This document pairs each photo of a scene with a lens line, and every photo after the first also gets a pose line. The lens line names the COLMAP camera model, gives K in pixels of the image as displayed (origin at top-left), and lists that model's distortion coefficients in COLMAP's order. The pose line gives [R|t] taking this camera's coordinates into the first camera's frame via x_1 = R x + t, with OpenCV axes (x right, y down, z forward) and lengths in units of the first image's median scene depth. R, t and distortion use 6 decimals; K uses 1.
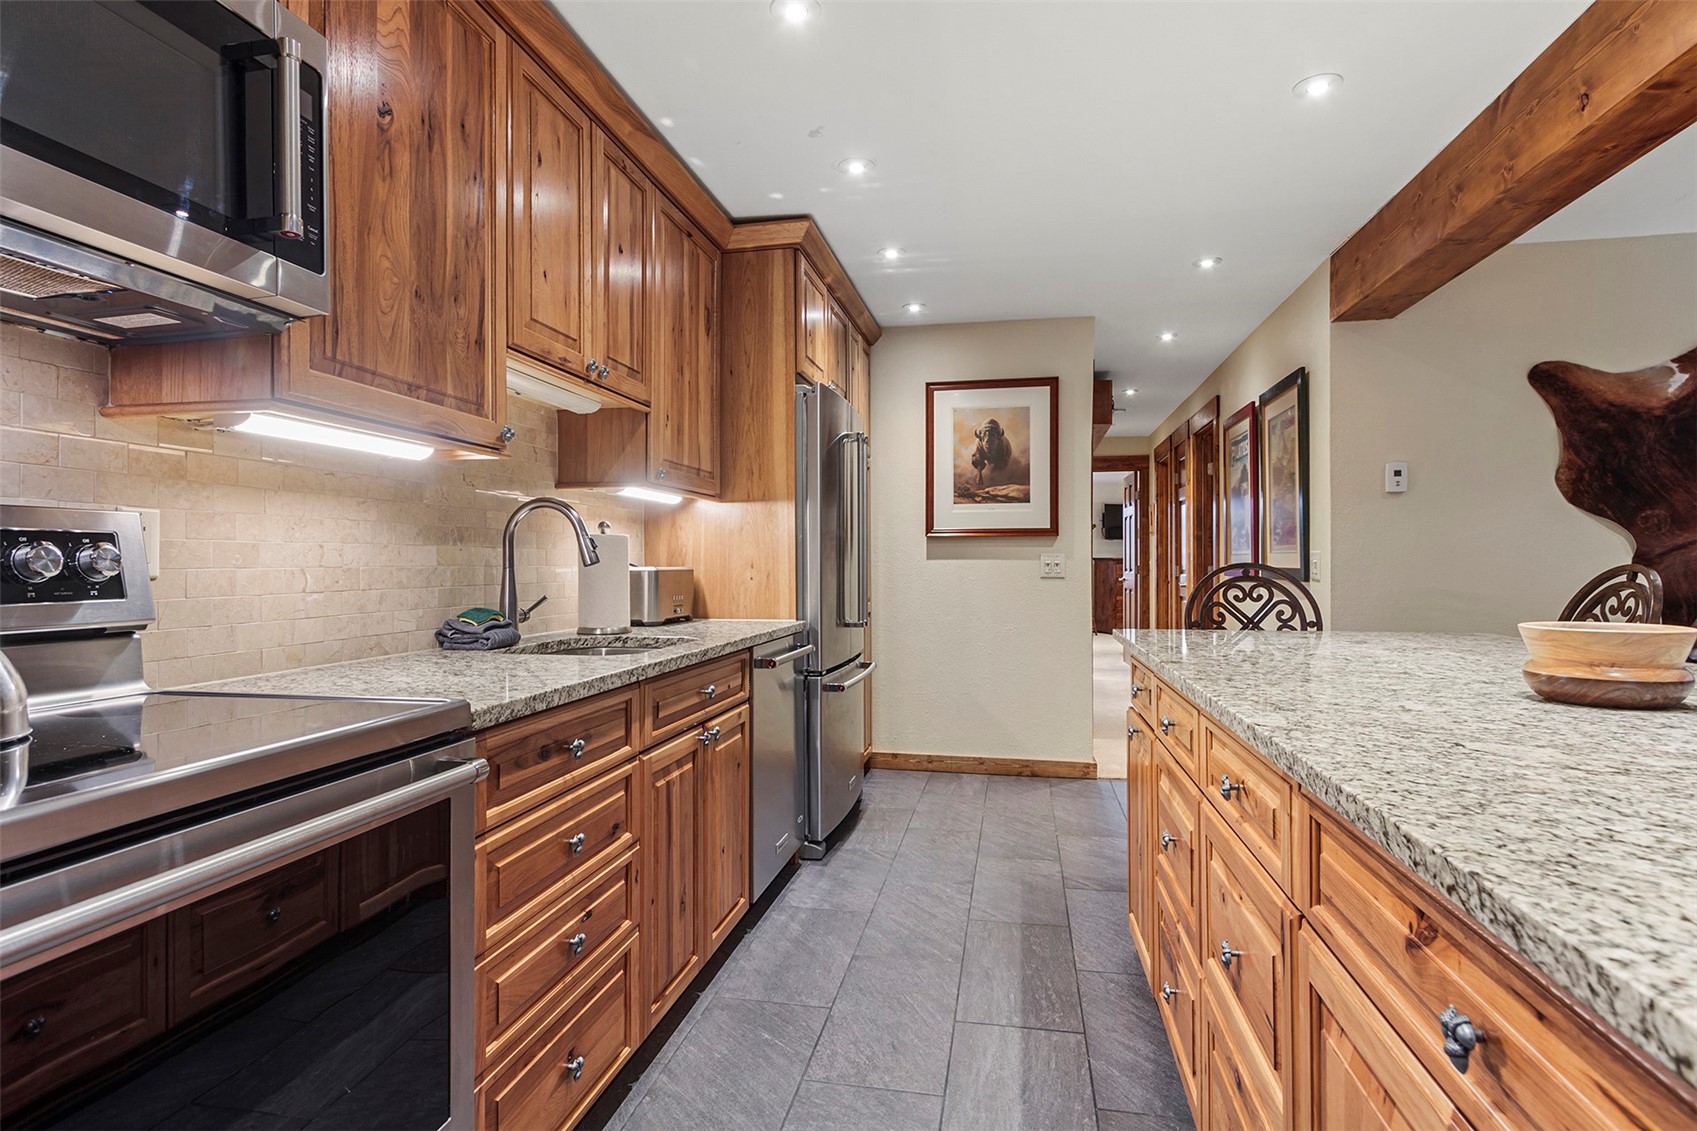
lens RADIAL K [[898.8, 0, 827.2], [0, 898.8, 567.5], [0, 0, 1]] dist [0.002807, -0.000003]
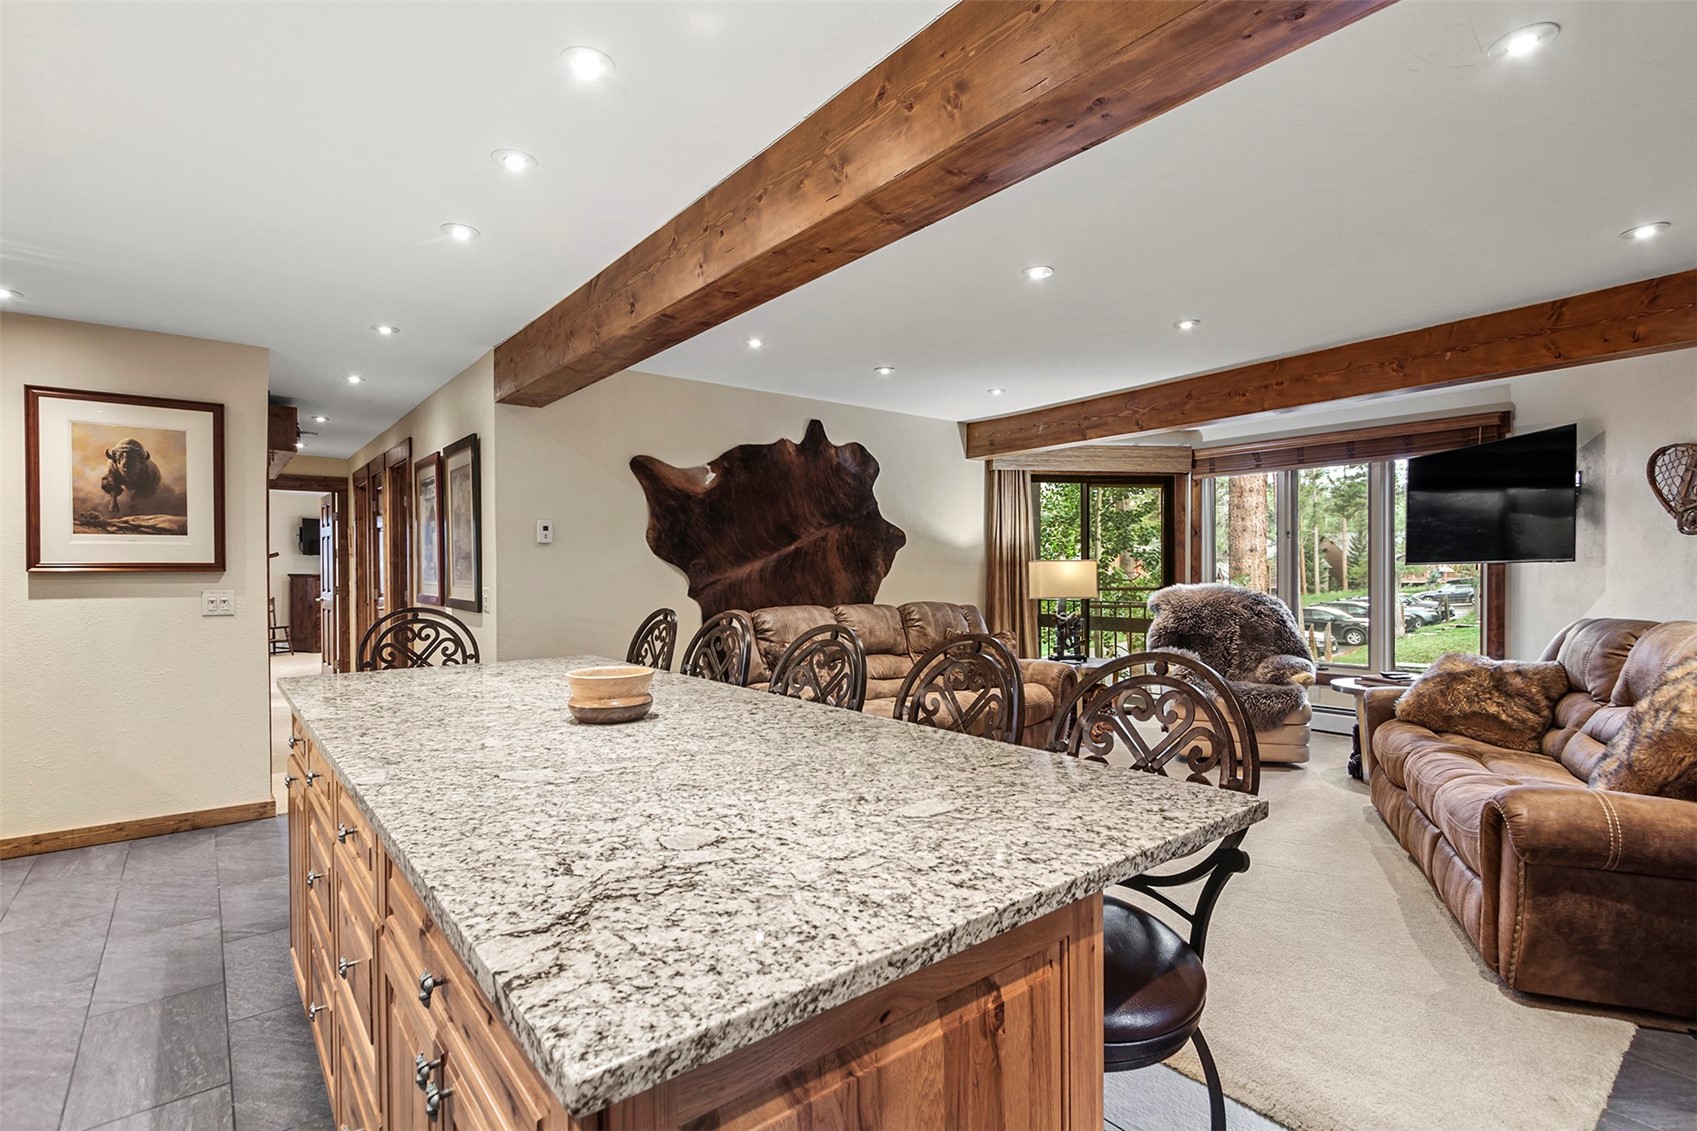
lens RADIAL K [[814.7, 0, 877.5], [0, 814.7, 575.2], [0, 0, 1]] dist [-0.000350, -0.000071]
pose [[0.617957, -0.008582, 0.786165, 0.006637], [0.005485, 0.999963, 0.006604, -0.044007], [-0.786193, 0.000231, 0.617982, -0.104866]]
